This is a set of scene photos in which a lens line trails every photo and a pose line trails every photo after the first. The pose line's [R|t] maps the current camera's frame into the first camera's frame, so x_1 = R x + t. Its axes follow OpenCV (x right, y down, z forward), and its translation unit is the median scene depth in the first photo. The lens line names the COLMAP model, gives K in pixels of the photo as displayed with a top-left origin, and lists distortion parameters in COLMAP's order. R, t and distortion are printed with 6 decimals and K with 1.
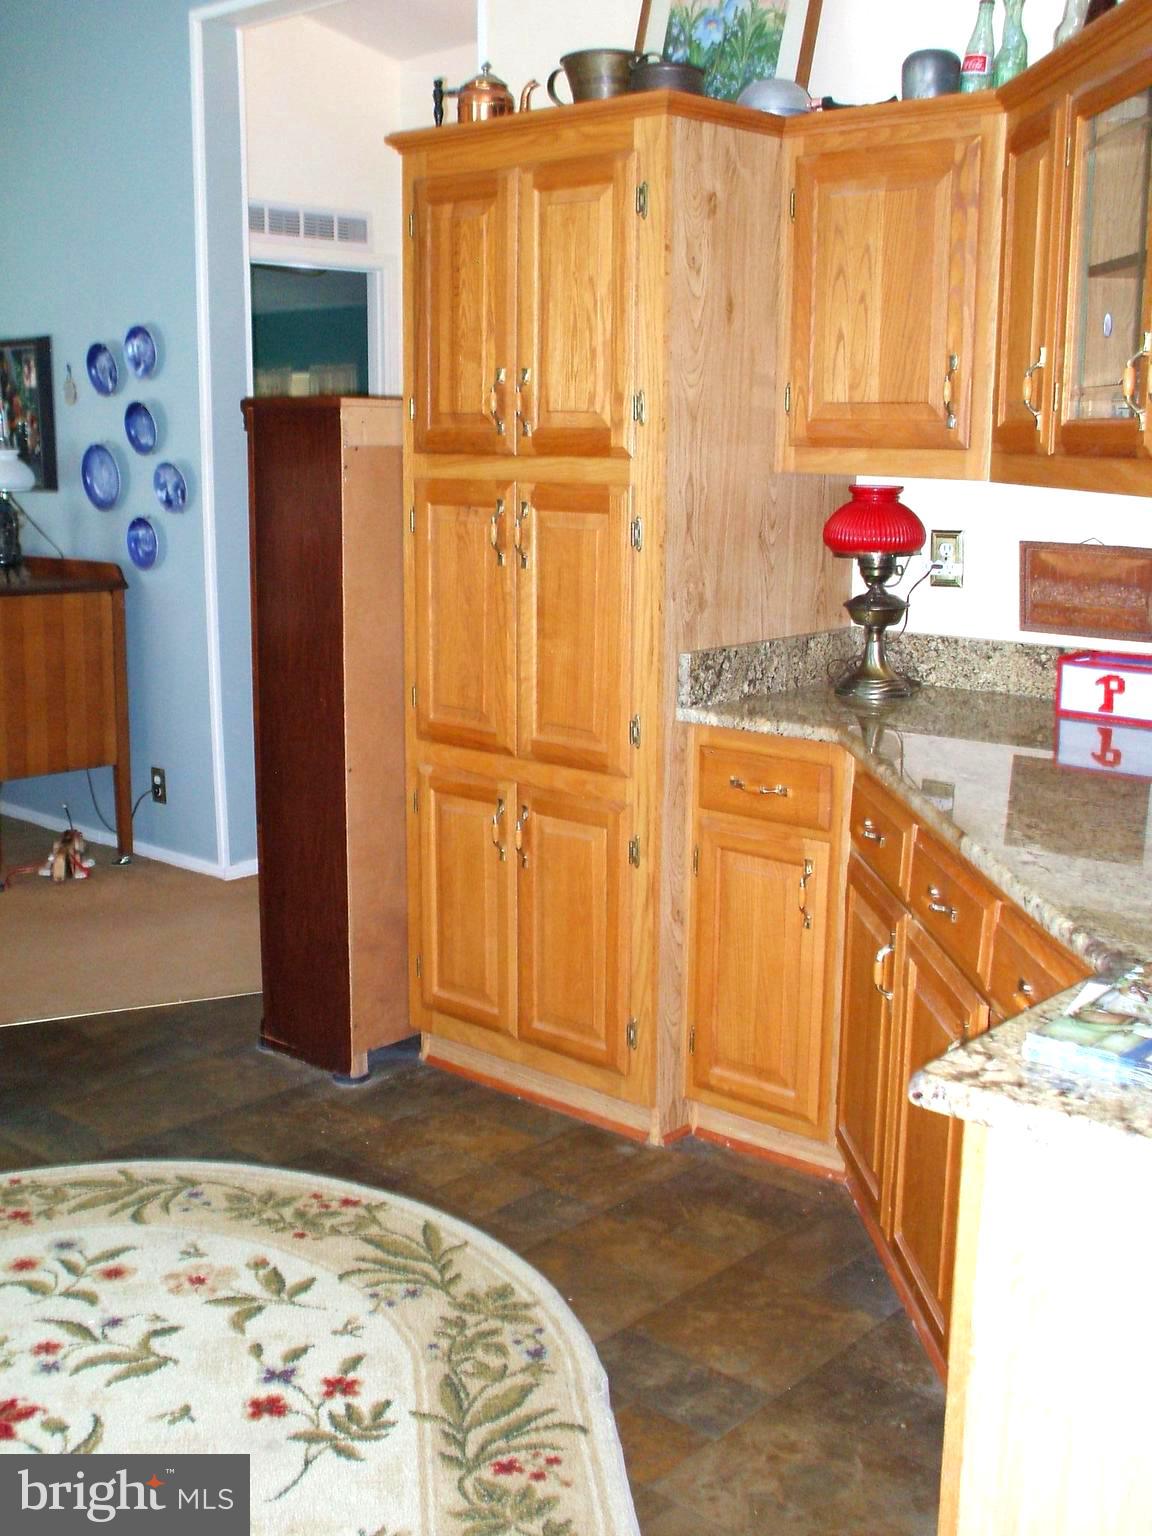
lens RADIAL K [[1692.8, 0, 576.0], [0, 1692.8, 768.0], [0, 0, 1]] dist [-0.186169, 0.316204]
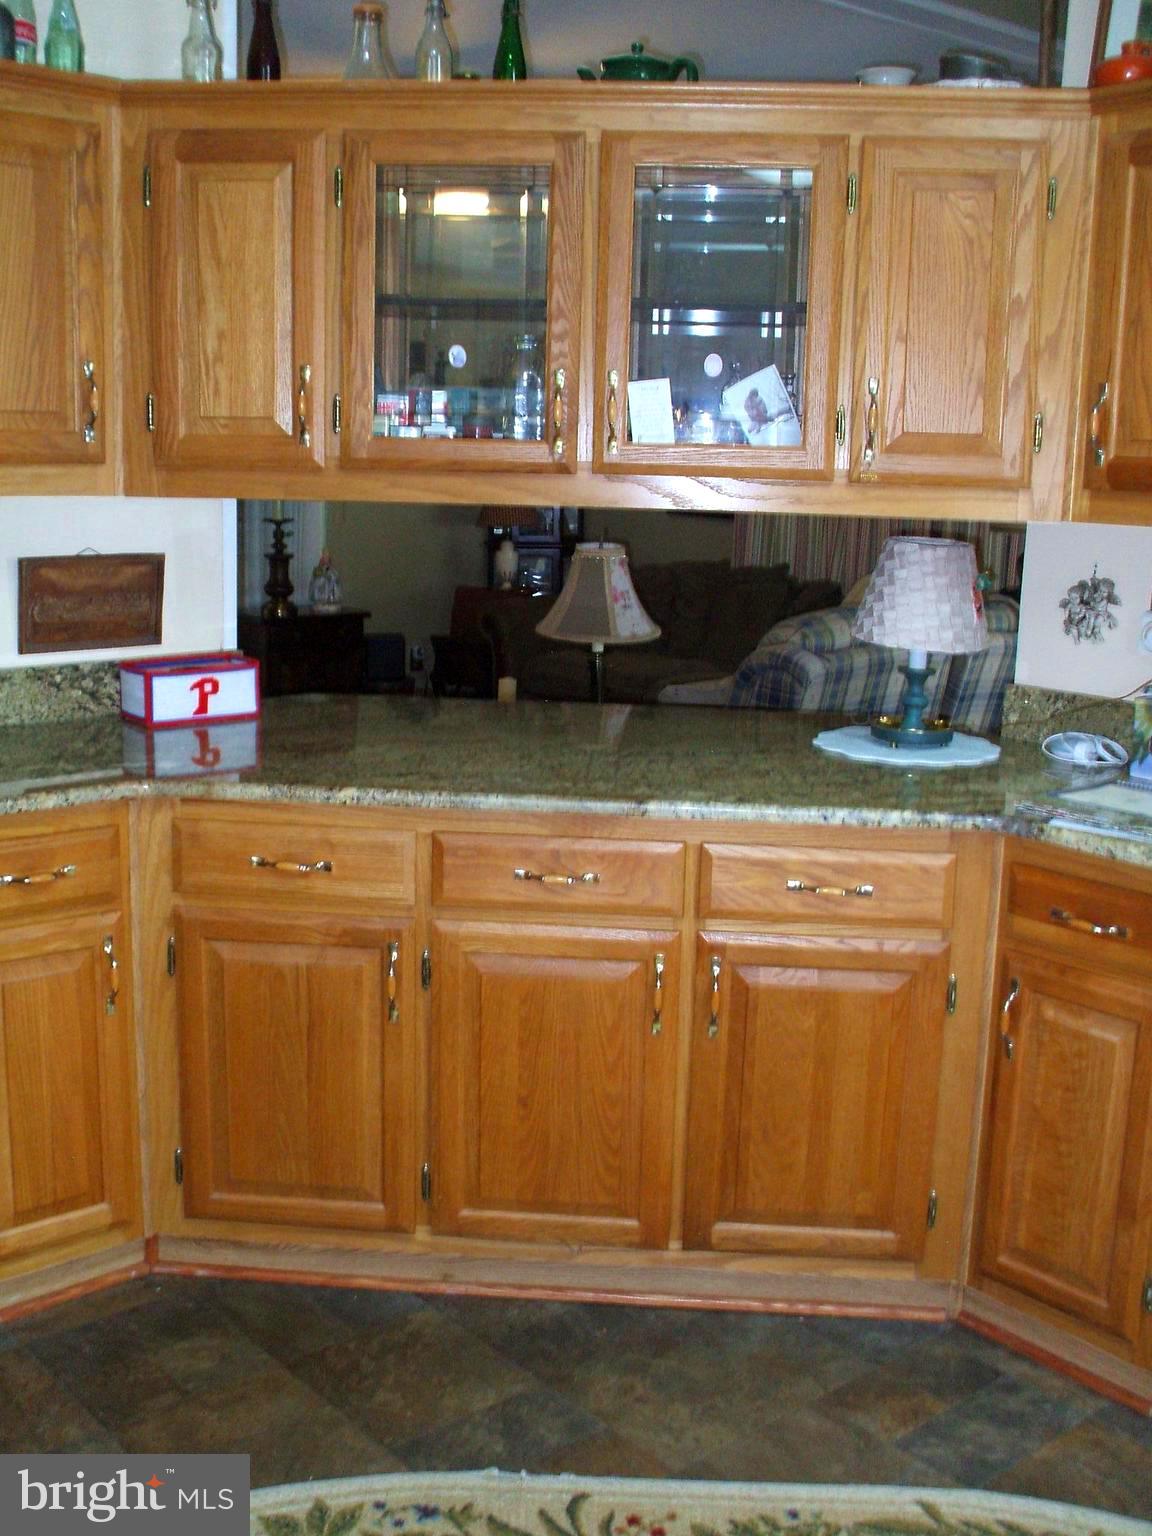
lens RADIAL K [[1692.8, 0, 576.0], [0, 1692.8, 768.0], [0, 0, 1]] dist [-0.186169, 0.316204]
pose [[0.119088, -0.192090, 0.974125, -0.664201], [0.165333, 0.971245, 0.171310, -0.140062], [-0.979021, 0.140654, 0.147423, 0.622316]]
